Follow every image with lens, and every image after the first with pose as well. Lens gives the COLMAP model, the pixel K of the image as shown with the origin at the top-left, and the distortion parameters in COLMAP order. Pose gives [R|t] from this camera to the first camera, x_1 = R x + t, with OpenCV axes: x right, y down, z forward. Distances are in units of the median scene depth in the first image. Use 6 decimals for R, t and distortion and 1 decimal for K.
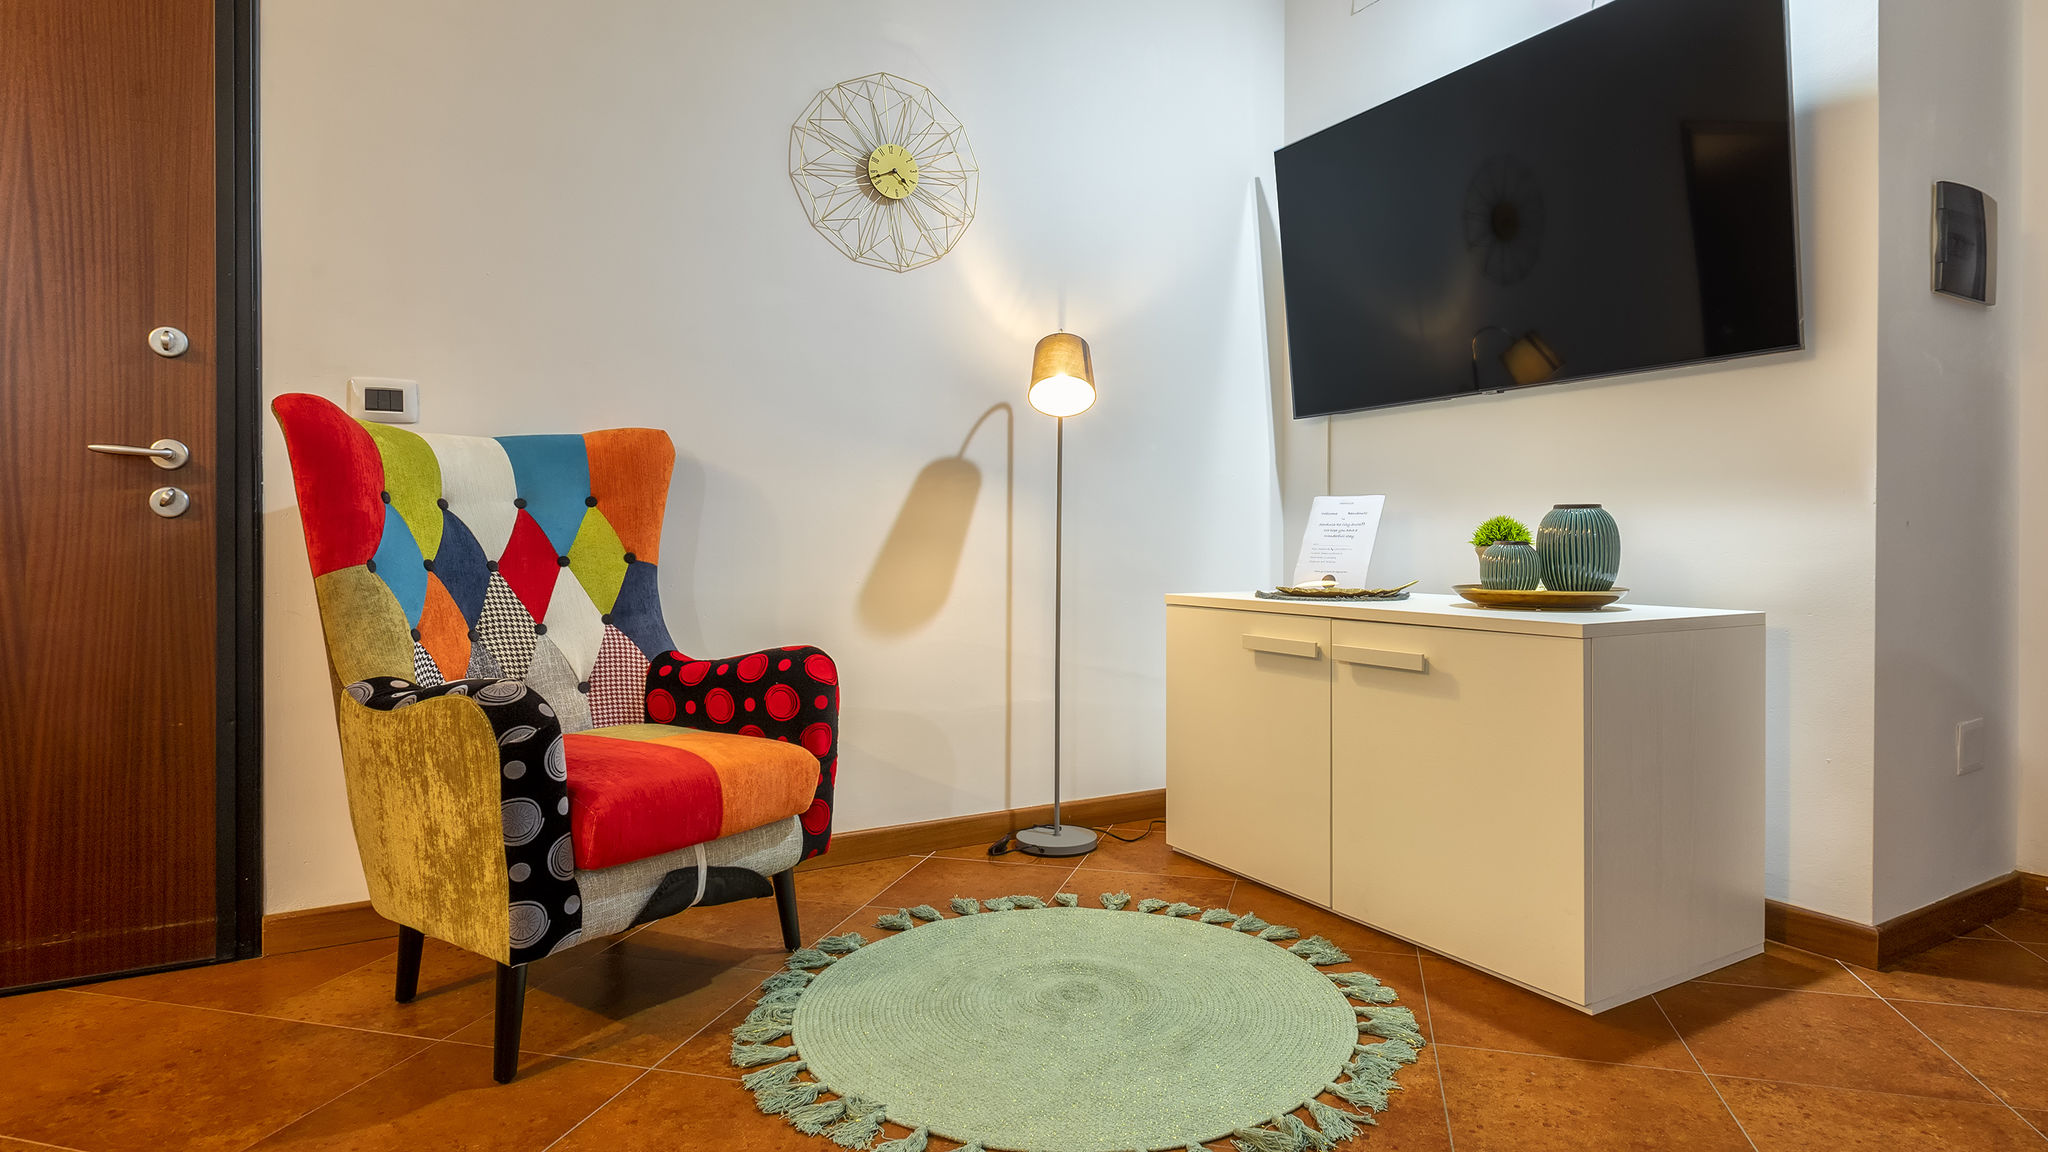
lens RADIAL K [[1091.6, 0, 1012.0], [0, 1091.6, 524.7], [0, 0, 1]] dist [0.002185, 0.000216]
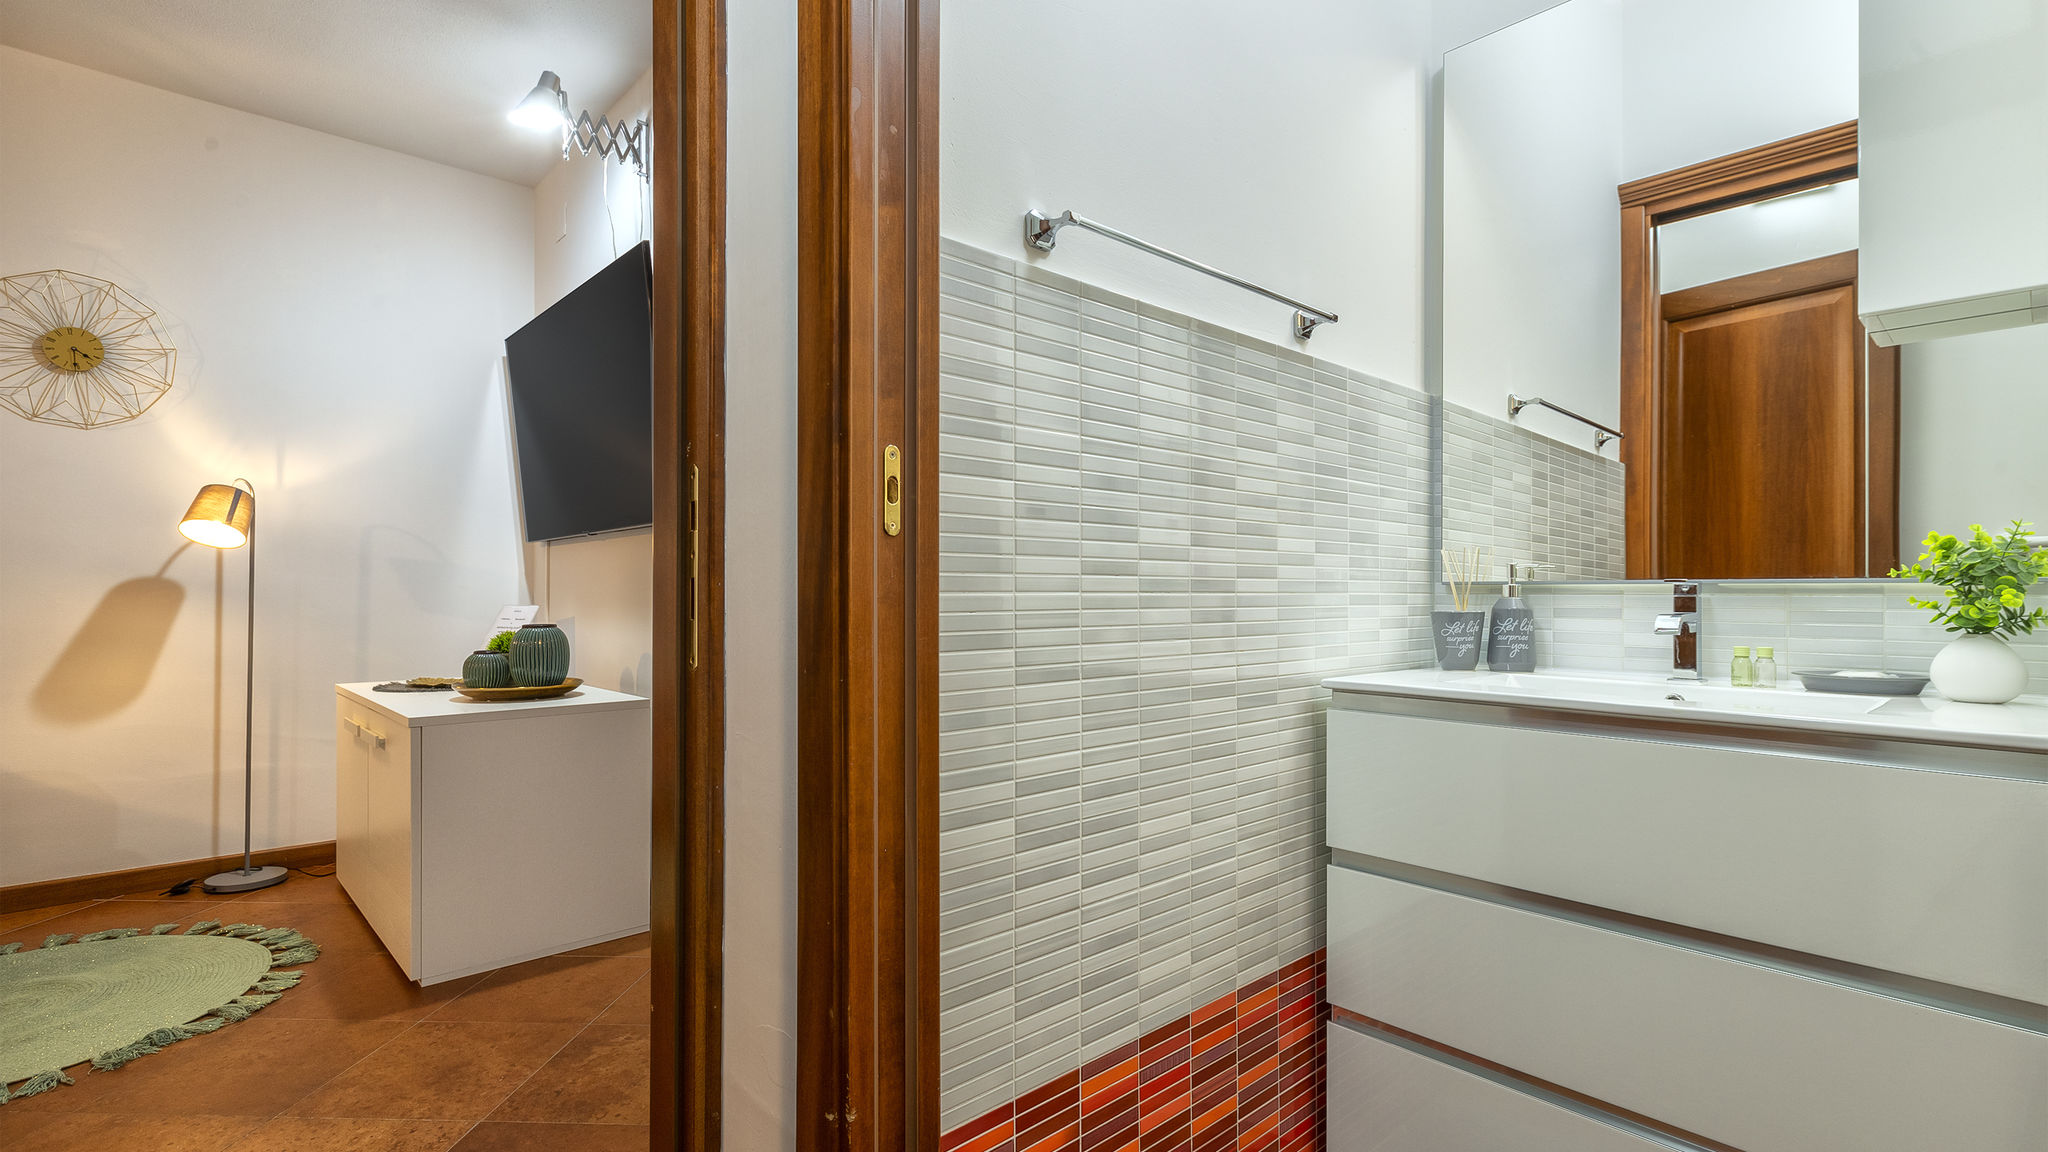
lens RADIAL K [[932.0, 0, 919.3], [0, 932.0, 571.2], [0, 0, 1]] dist [0.001257, -0.000152]
pose [[0.977771, 0.007571, 0.209538, 0.604225], [-0.002999, 0.999751, -0.022125, -0.049517], [-0.209653, 0.021004, 0.977550, -0.232970]]
